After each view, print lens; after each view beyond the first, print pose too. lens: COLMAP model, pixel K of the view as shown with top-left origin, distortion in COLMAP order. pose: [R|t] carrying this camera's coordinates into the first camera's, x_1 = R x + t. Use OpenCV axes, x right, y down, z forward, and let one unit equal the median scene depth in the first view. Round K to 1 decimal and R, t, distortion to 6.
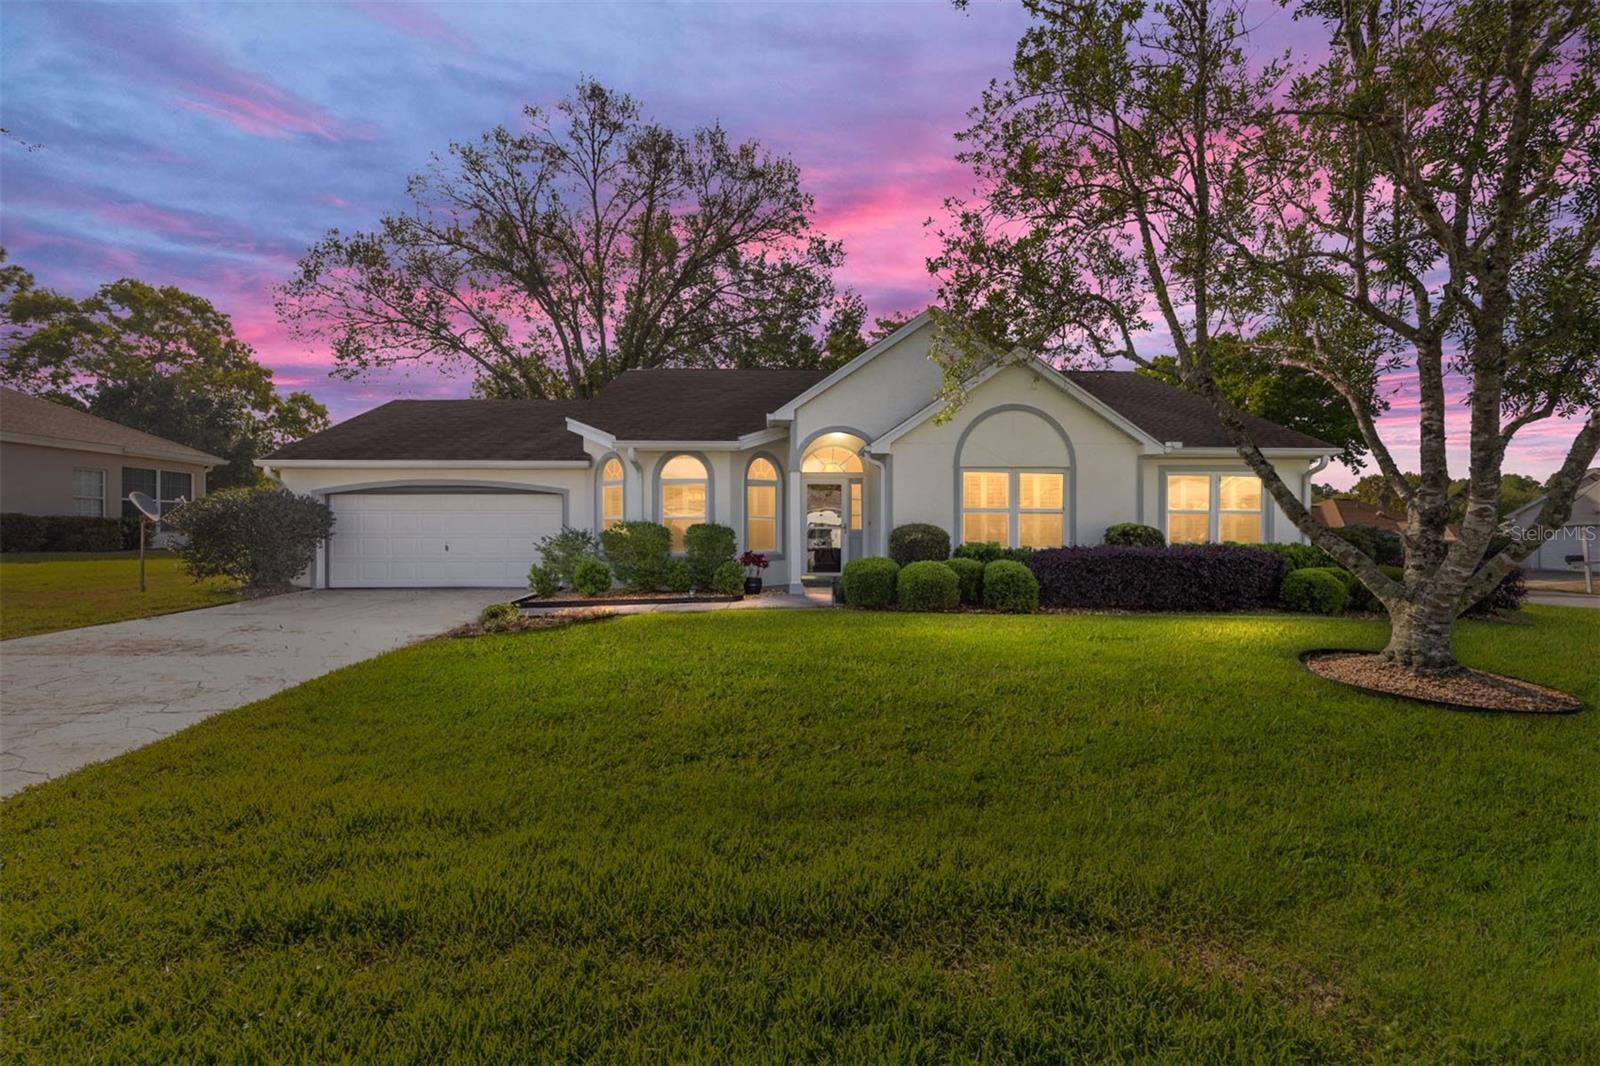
lens RADIAL K [[684.9, 0, 741.5], [0, 684.9, 533.9], [0, 0, 1]] dist [0.003529, 0.000290]
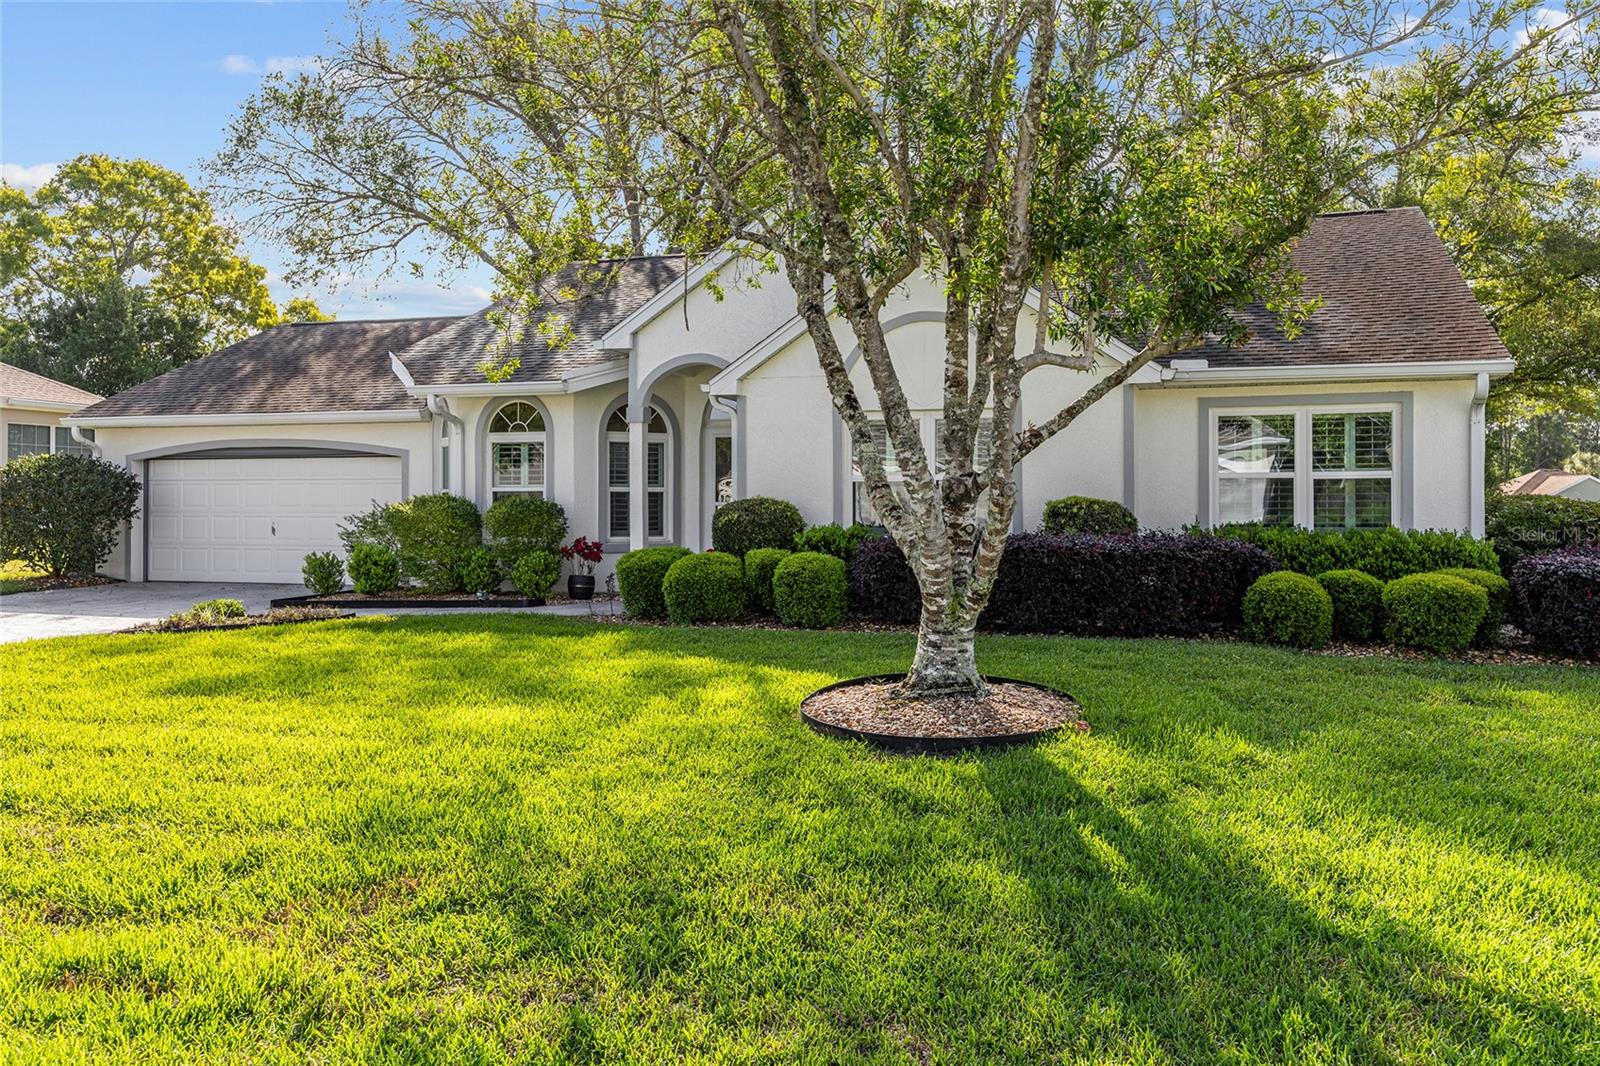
lens RADIAL K [[1364.4, 0, 800.6], [0, 1364.4, 517.5], [0, 0, 1]] dist [0.011311, -0.002205]
pose [[0.942338, 0.004078, -0.334637, 0.636559], [-0.002684, 0.999986, 0.004627, -0.002297], [0.334651, -0.003462, 0.942336, -0.220919]]
